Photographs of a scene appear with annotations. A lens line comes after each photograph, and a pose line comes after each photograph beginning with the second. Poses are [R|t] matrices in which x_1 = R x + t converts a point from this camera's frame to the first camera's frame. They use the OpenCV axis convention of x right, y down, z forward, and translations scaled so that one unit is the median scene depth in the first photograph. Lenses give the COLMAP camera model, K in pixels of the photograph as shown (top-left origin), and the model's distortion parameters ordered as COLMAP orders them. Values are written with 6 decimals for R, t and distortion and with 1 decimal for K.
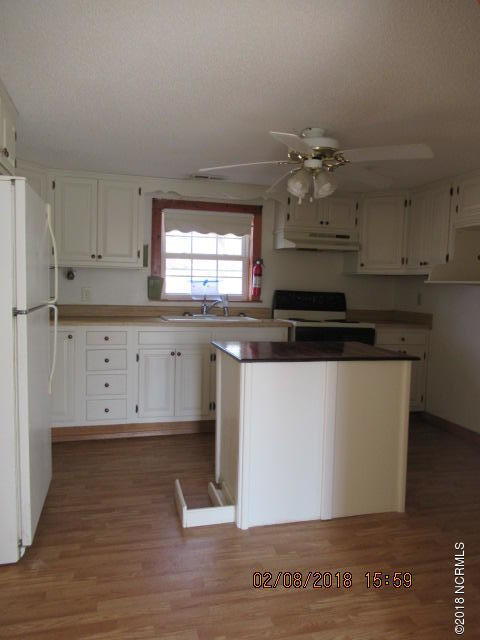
lens RADIAL K [[482.6, 0, 239.5], [0, 482.6, 322.6], [0, 0, 1]] dist [-0.005715, 0.010624]
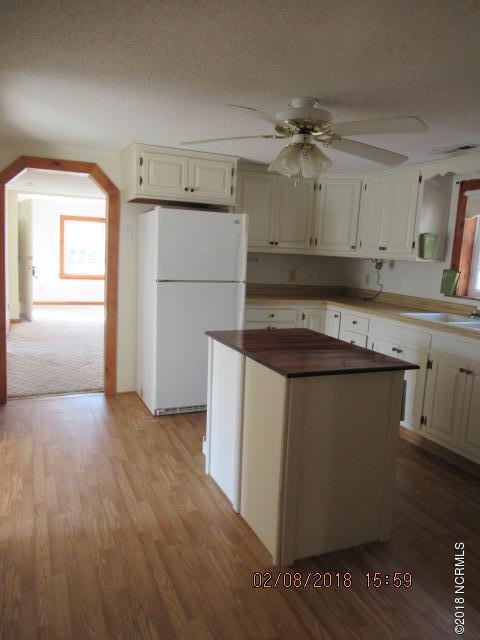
lens RADIAL K [[482.6, 0, 238.5], [0, 482.6, 319.9], [0, 0, 1]] dist [-0.005715, 0.010624]
pose [[0.150256, 0.120814, -0.981237, 1.163227], [-0.132236, 0.986043, 0.101157, -0.075442], [0.979764, 0.114556, 0.164135, 0.854415]]
